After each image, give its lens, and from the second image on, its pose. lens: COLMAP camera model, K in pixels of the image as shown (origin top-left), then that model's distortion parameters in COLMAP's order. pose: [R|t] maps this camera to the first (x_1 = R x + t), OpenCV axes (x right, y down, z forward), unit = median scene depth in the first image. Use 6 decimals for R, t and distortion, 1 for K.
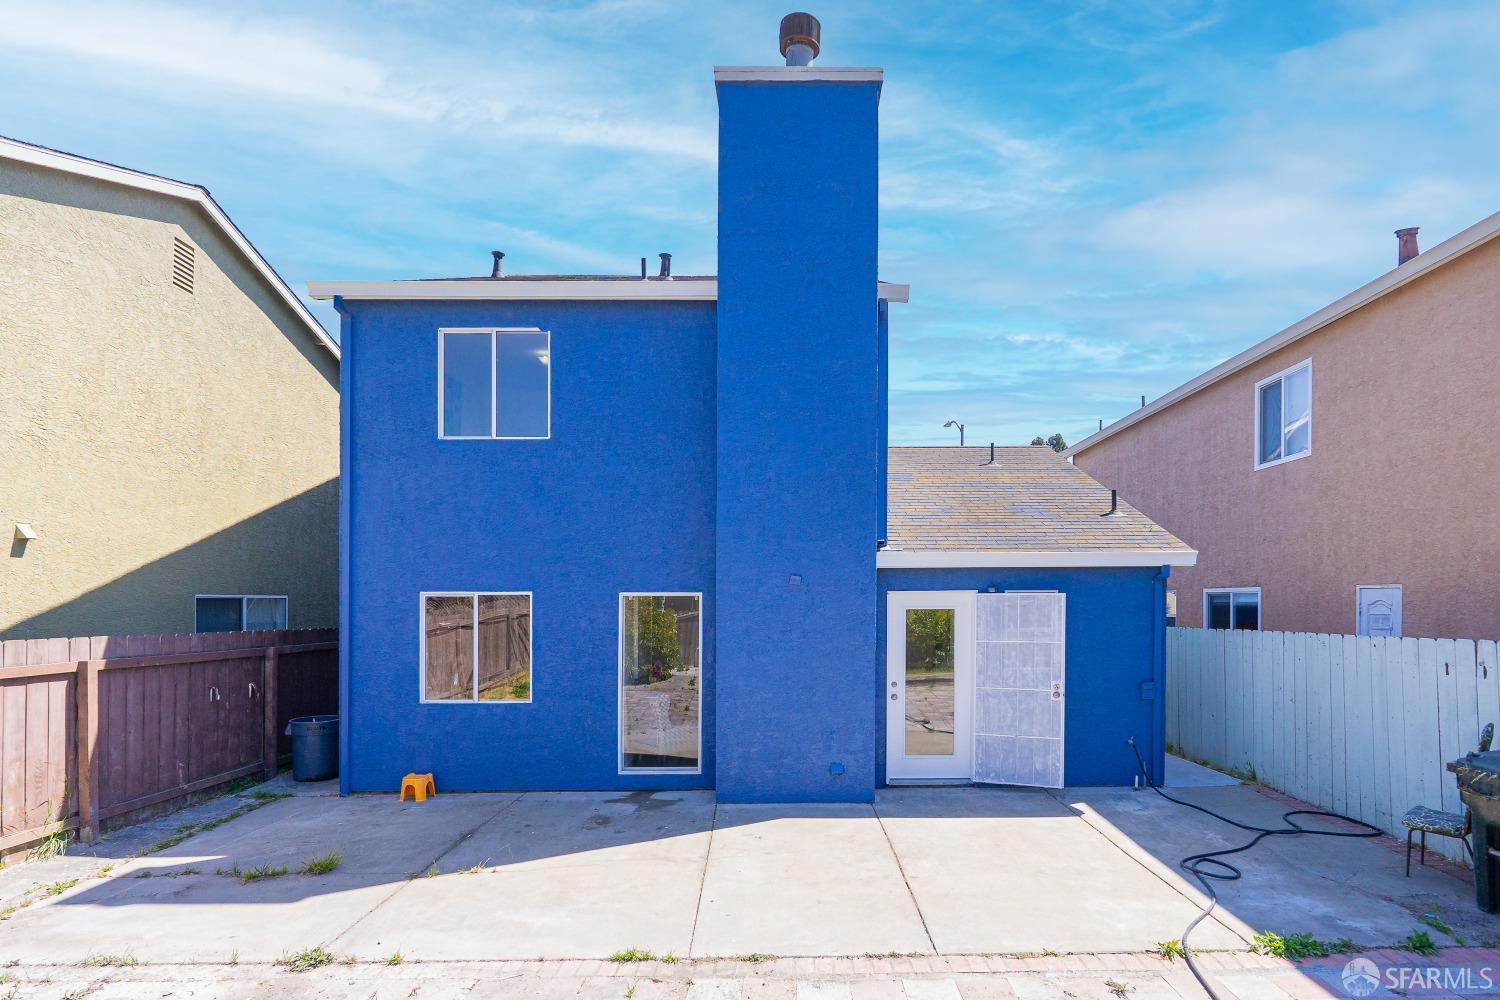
lens RADIAL K [[820.0, 0, 752.2], [0, 820.0, 595.9], [0, 0, 1]] dist [-0.004304, -0.000973]
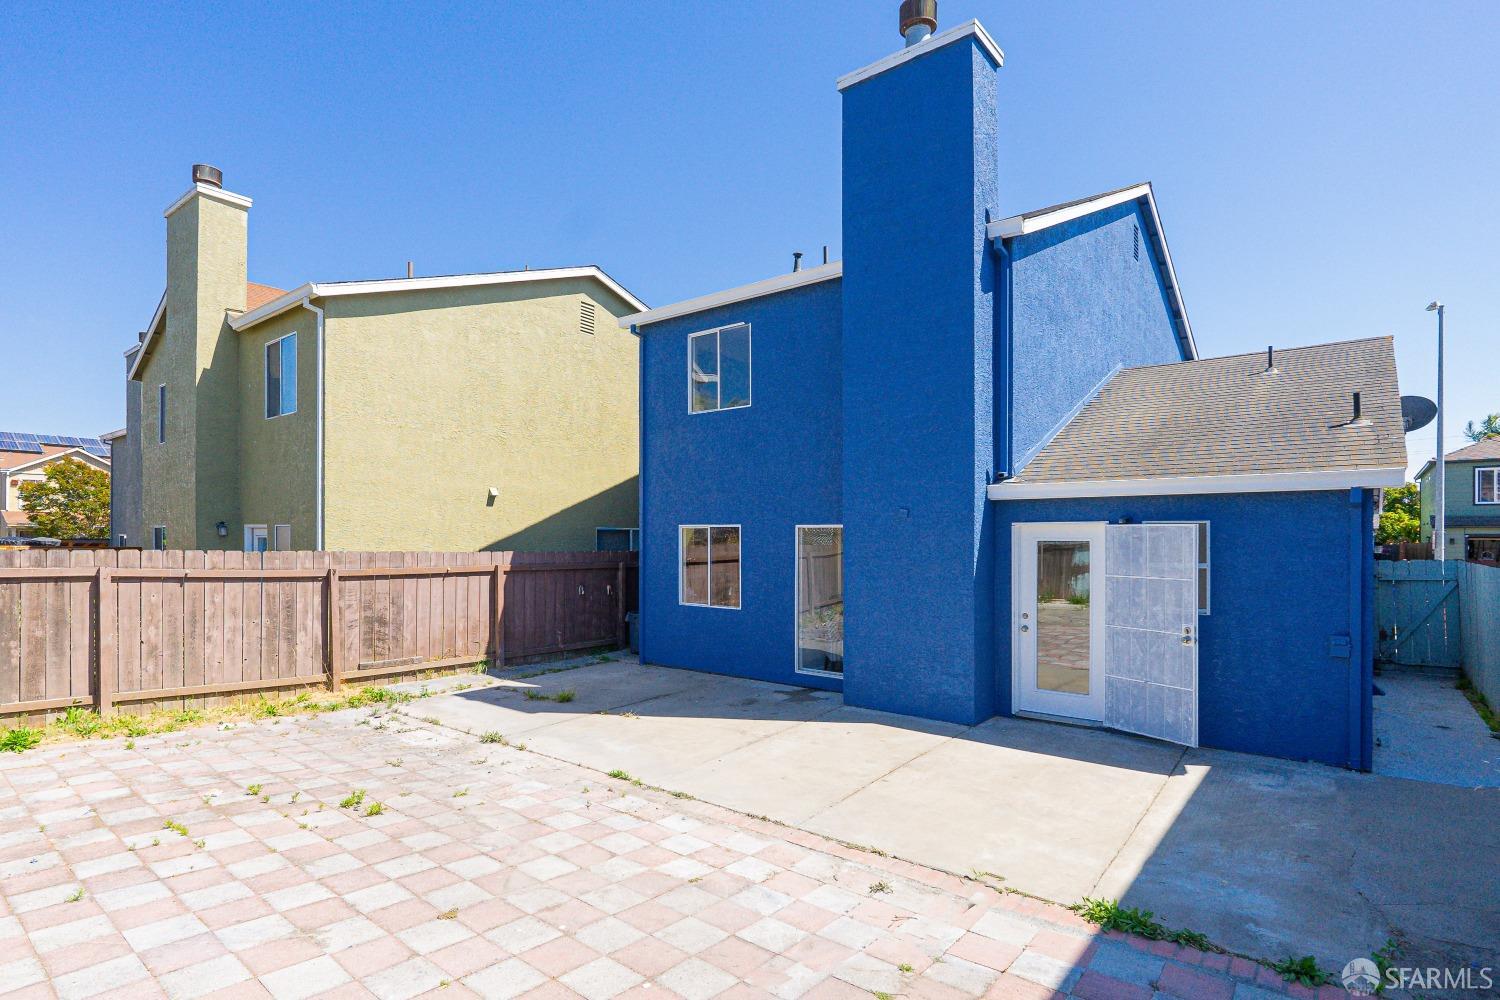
lens RADIAL K [[789.4, 0, 750.2], [0, 789.4, 529.2], [0, 0, 1]] dist [-0.001099, -0.000272]
pose [[0.761638, -0.000551, -0.648002, 0.563294], [-0.001126, 0.999997, -0.002174, 0.004822], [0.648001, 0.002386, 0.761636, 0.052137]]
